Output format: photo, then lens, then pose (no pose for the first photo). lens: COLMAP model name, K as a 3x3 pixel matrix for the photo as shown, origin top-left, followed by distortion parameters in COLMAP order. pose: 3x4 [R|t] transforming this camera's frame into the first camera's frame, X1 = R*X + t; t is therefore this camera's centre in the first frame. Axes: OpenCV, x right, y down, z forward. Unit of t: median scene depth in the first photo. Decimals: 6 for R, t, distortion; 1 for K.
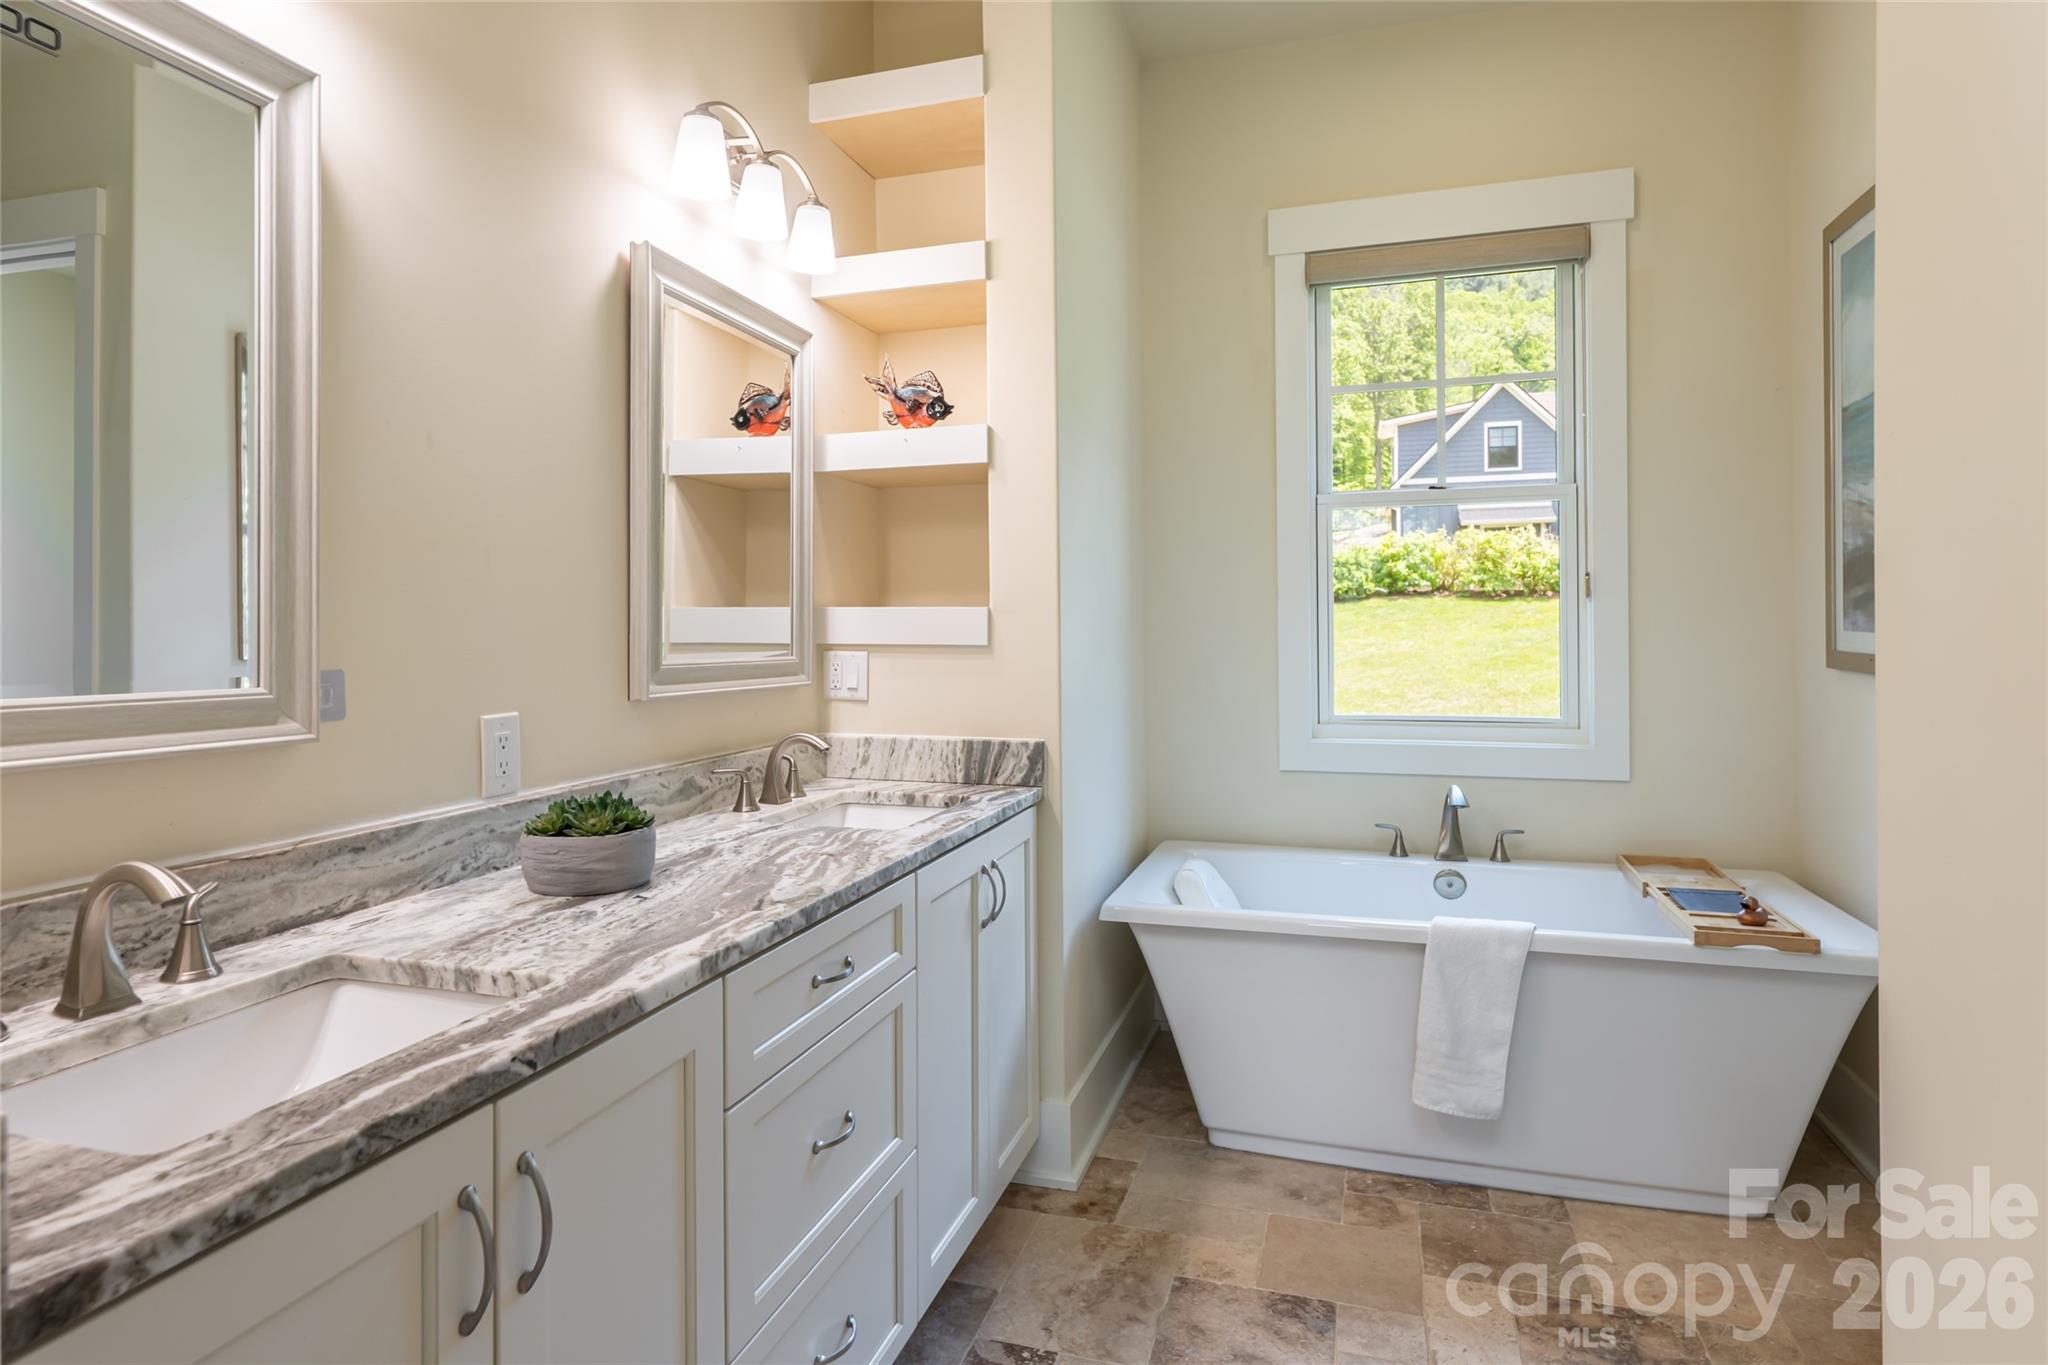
lens RADIAL K [[1073.3, 0, 1044.9], [0, 1073.3, 622.0], [0, 0, 1]] dist [0.000030, 0.000415]
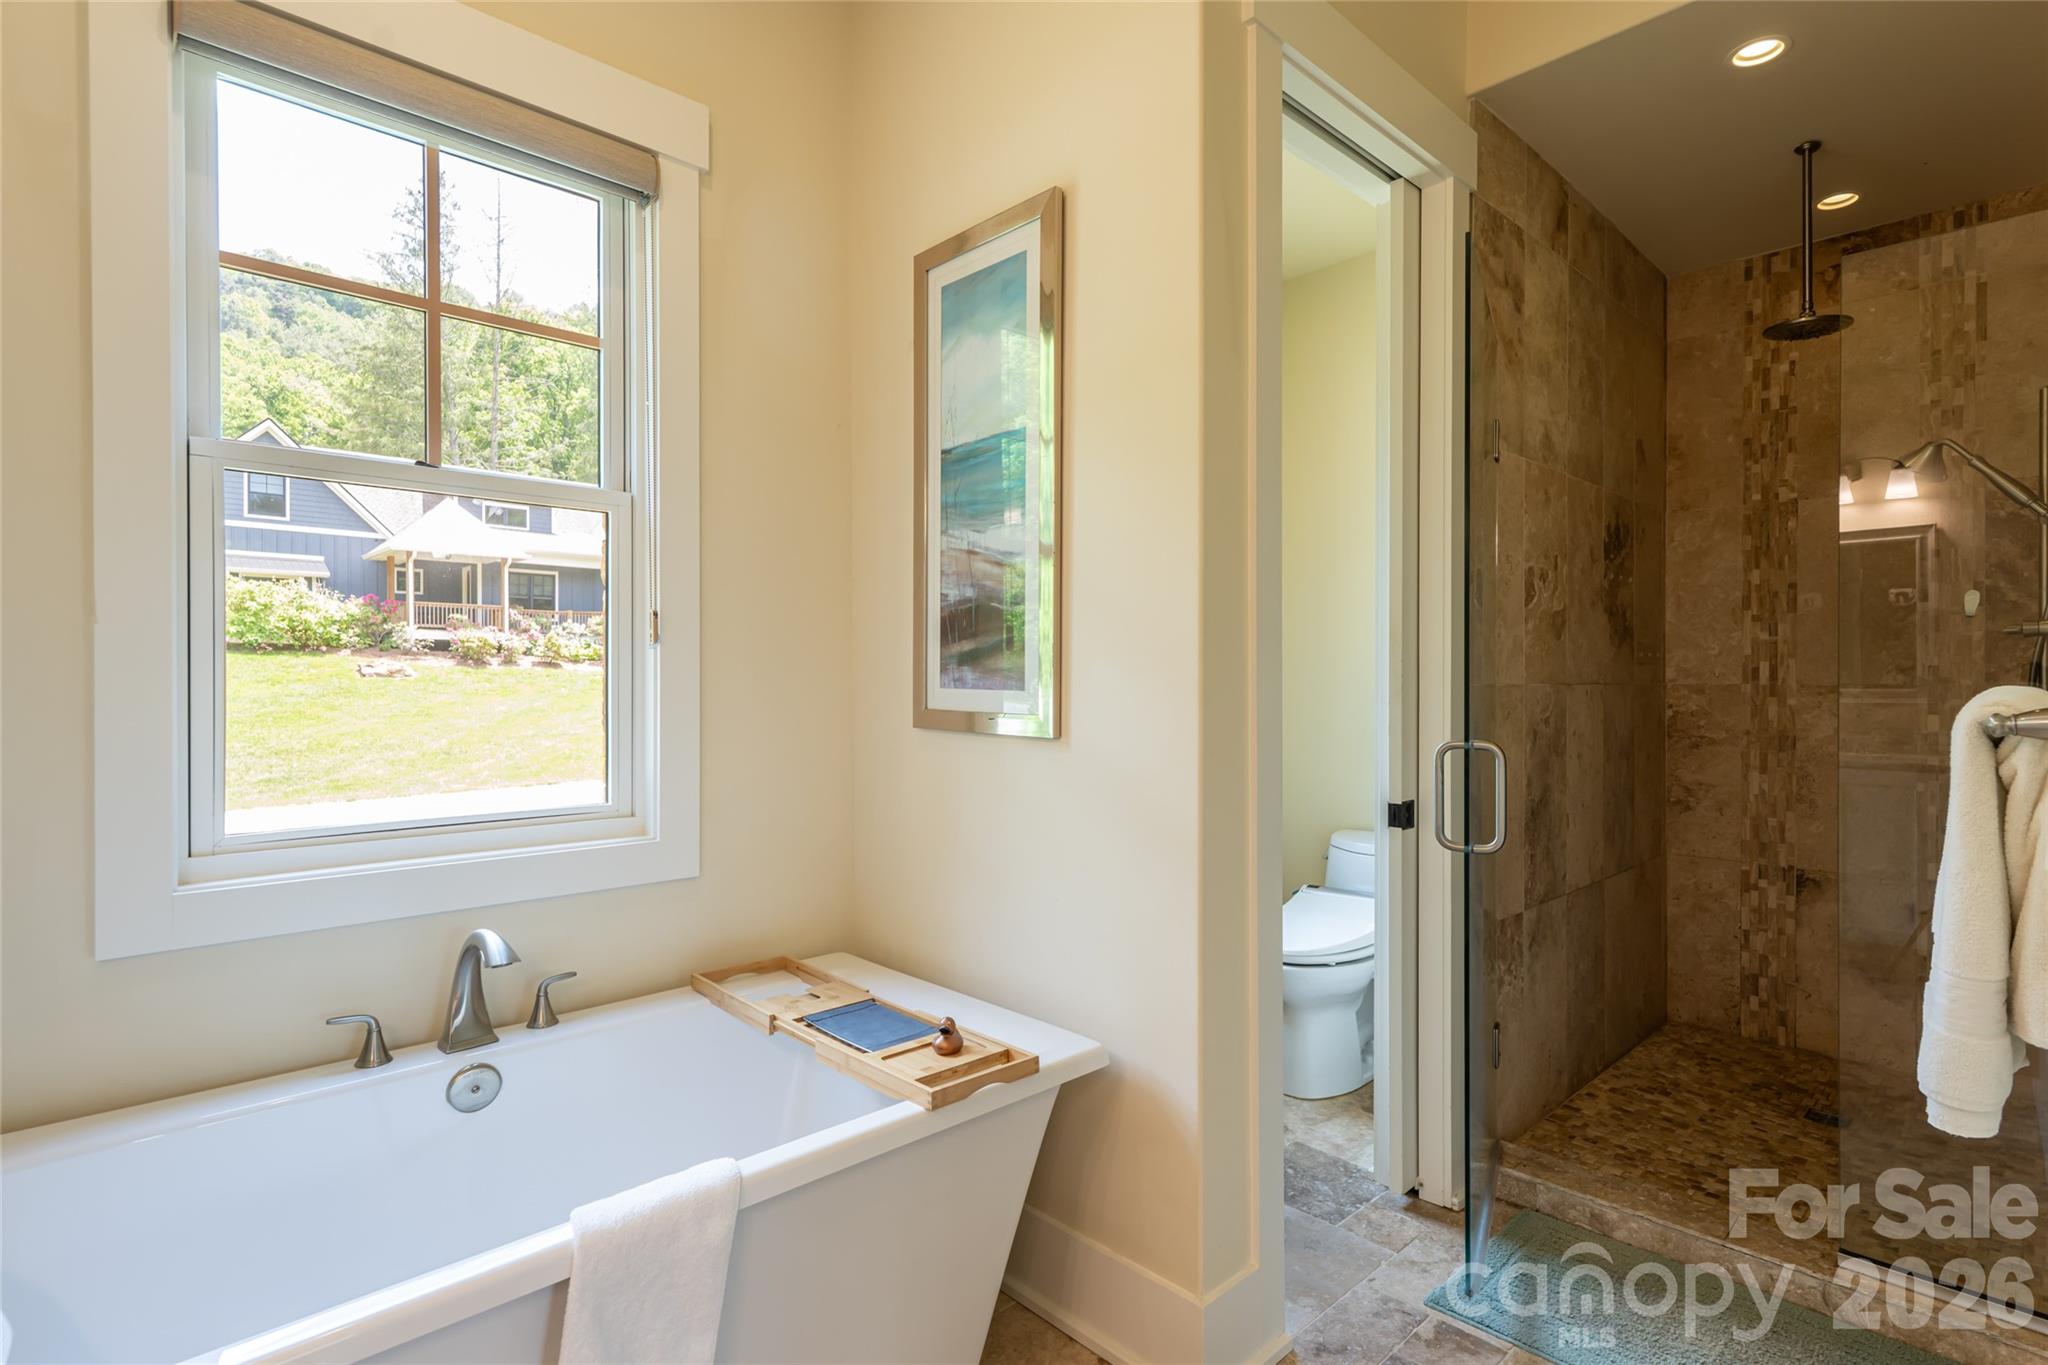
lens RADIAL K [[972.8, 0, 1024.0], [0, 972.8, 682.5], [0, 0, 1]] dist [0.005947, 0.000843]
pose [[0.488106, 0.007792, 0.872750, 0.033049], [-0.011522, 0.999931, -0.002484, 0.004037], [-0.872708, -0.008843, 0.488162, 0.445189]]
